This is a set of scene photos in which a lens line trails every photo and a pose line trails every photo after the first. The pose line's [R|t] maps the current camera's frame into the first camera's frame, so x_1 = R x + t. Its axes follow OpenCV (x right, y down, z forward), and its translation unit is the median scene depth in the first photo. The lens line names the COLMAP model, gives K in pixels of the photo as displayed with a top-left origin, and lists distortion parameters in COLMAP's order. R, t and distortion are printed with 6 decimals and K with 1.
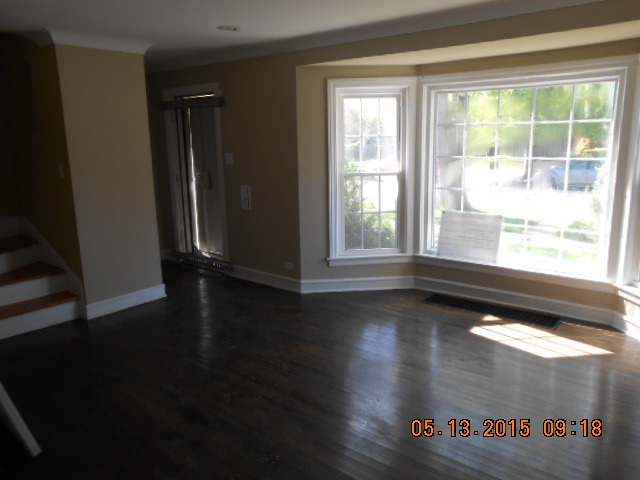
lens RADIAL K [[494.6, 0, 321.2], [0, 494.6, 239.2], [0, 0, 1]] dist [-0.009350, -0.001591]
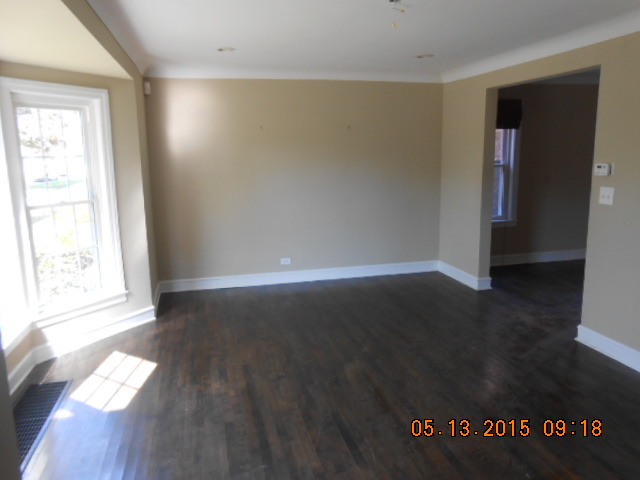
lens RADIAL K [[494.6, 0, 321.2], [0, 494.6, 239.6], [0, 0, 1]] dist [-0.009350, -0.001591]
pose [[-0.800364, -0.080988, 0.594019, -0.412891], [0.150962, 0.931681, 0.330426, -0.290099], [-0.580197, 0.354136, -0.733457, 1.351552]]
